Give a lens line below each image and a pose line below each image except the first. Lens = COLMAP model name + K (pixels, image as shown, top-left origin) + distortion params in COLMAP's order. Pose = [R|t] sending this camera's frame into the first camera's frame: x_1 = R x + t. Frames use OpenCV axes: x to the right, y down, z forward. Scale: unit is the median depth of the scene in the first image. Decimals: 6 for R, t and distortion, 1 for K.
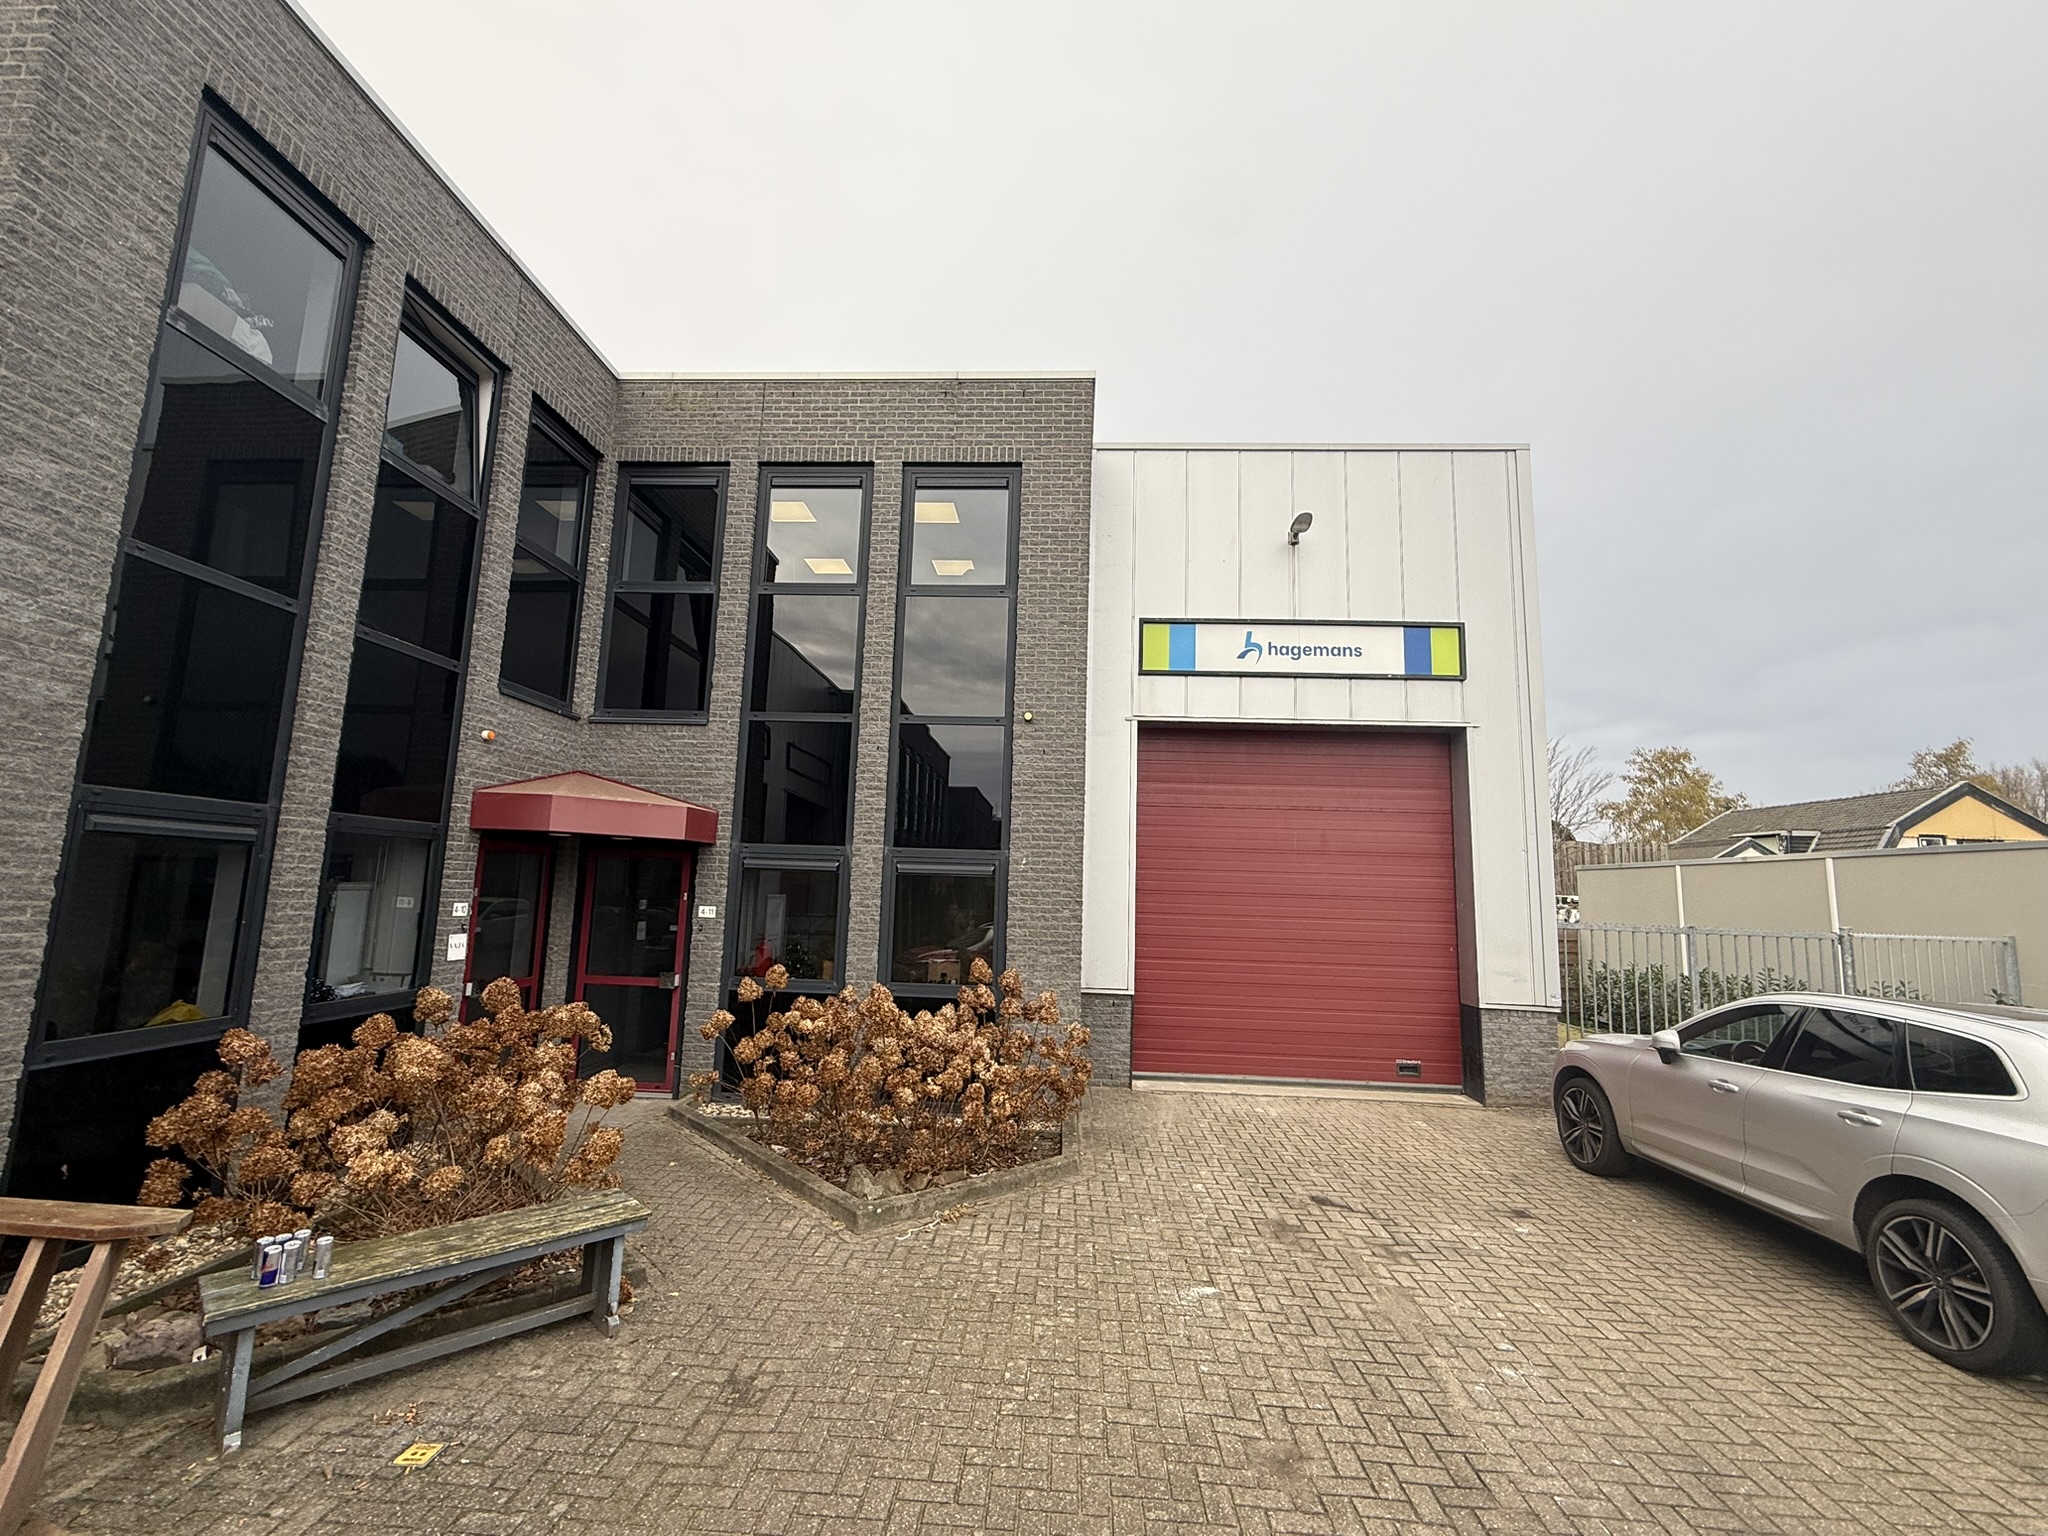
lens RADIAL K [[884.2, 0, 1024.0], [0, 884.2, 768.0], [0, 0, 1]] dist [0.001442, 0.000066]
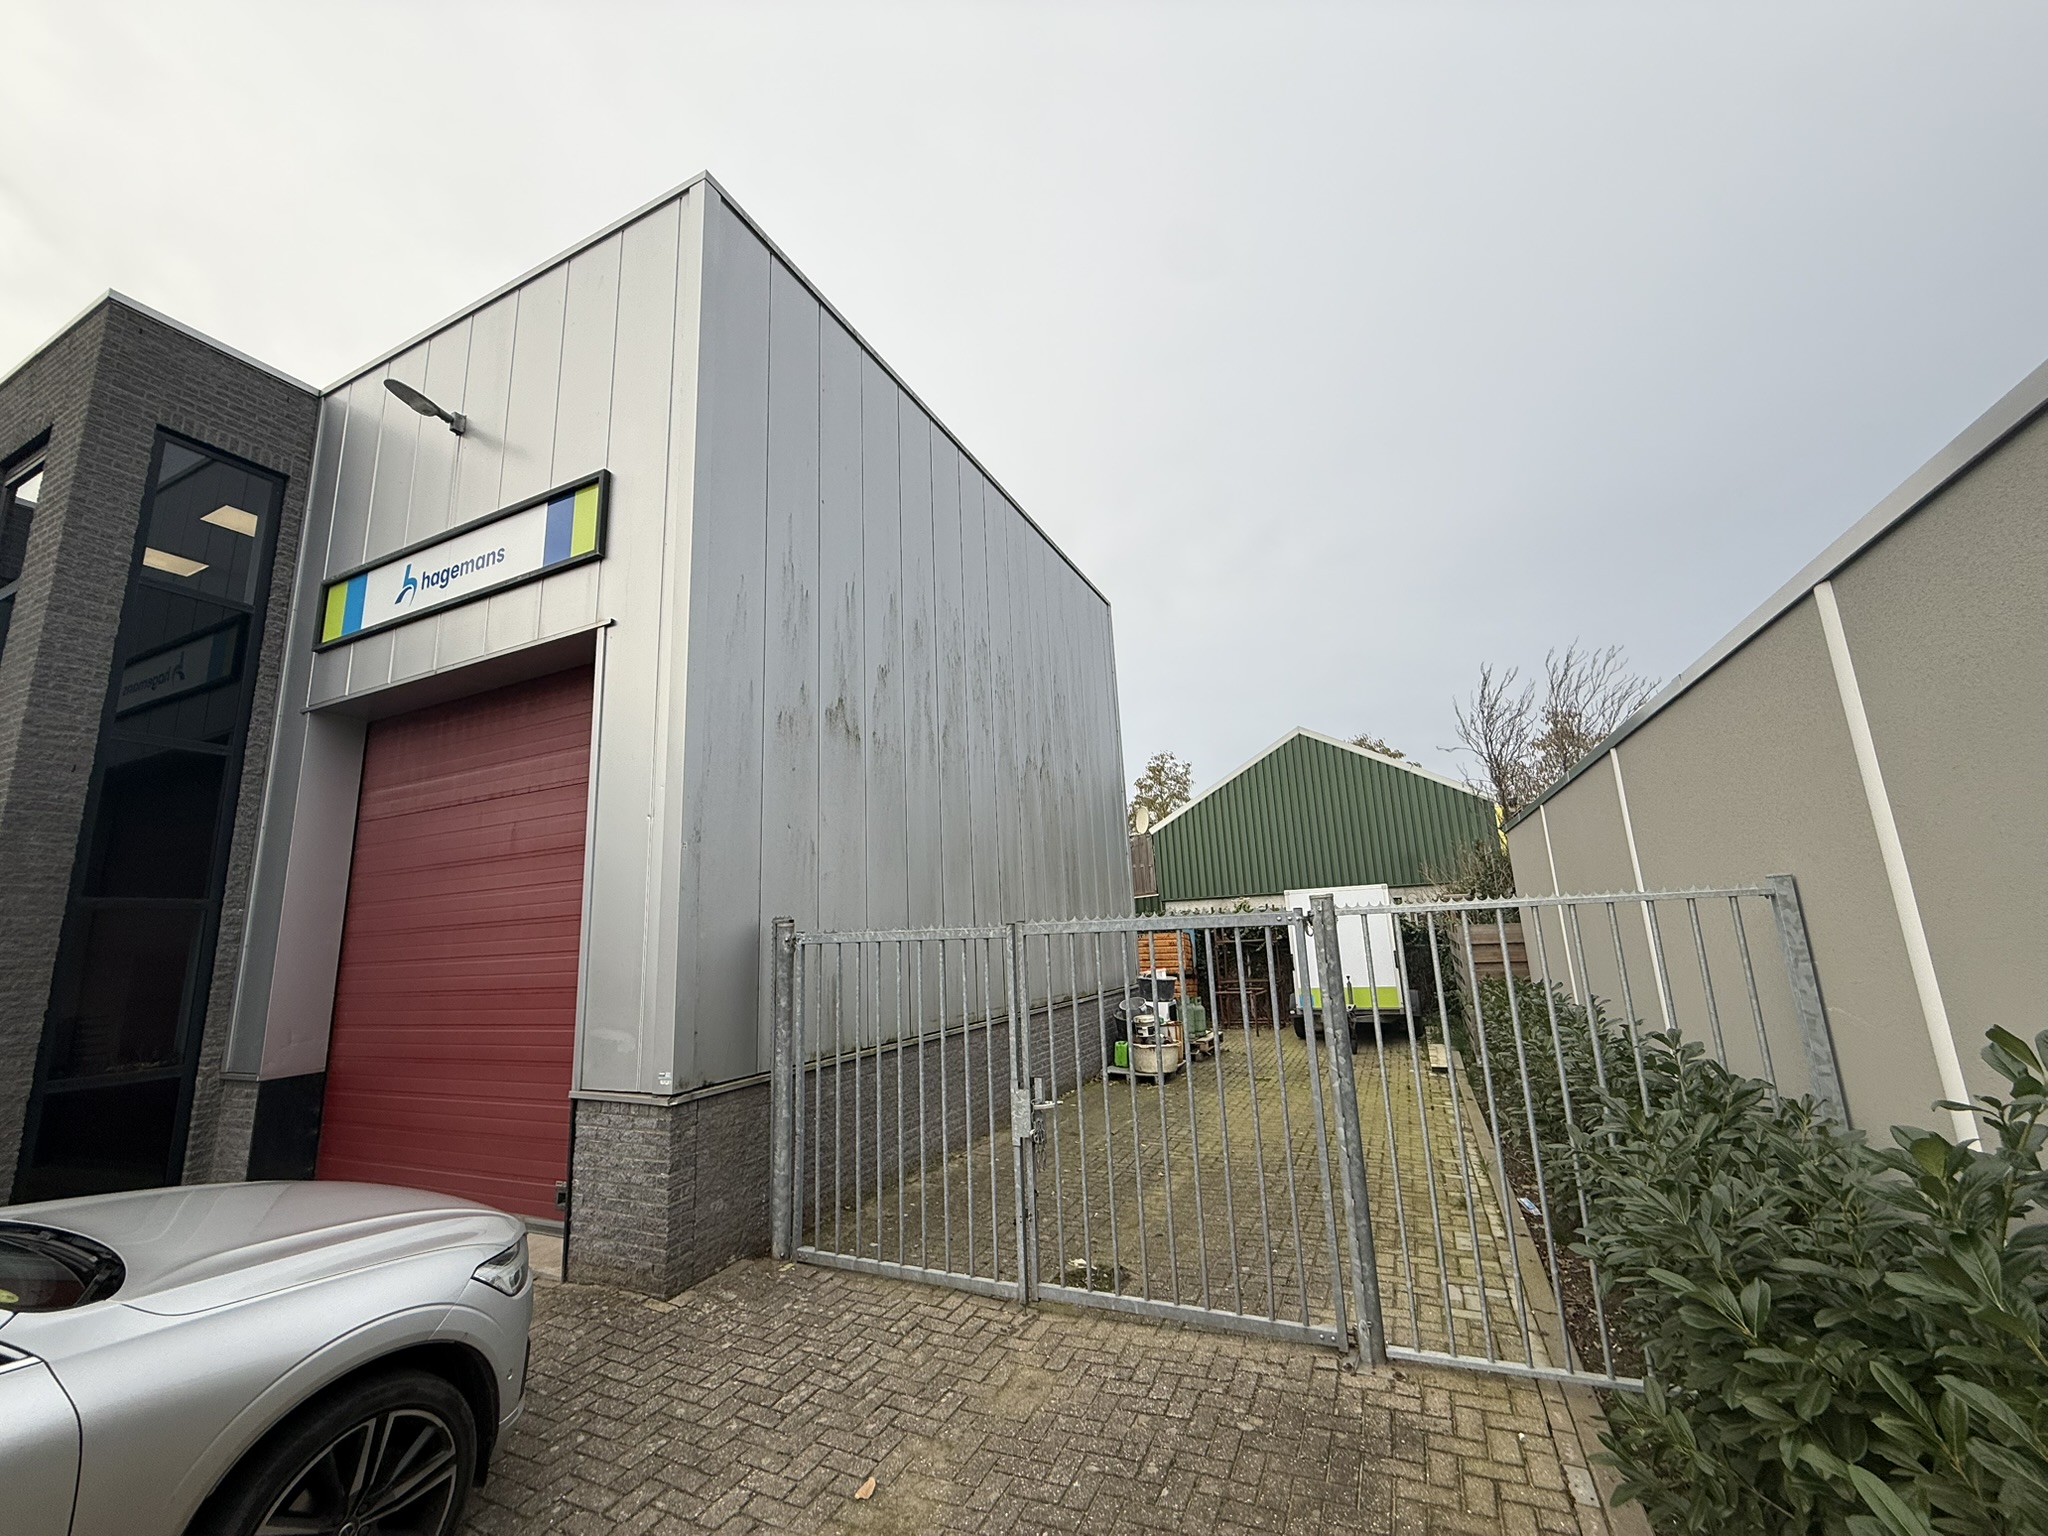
lens RADIAL K [[812.3, 0, 1024.0], [0, 812.3, 768.0], [0, 0, 1]] dist [0.001201, 0.000018]
pose [[0.925173, -0.148265, -0.349389, 0.937378], [0.126579, 0.988373, -0.084244, 0.132012], [0.357817, 0.033715, 0.933183, 0.566349]]
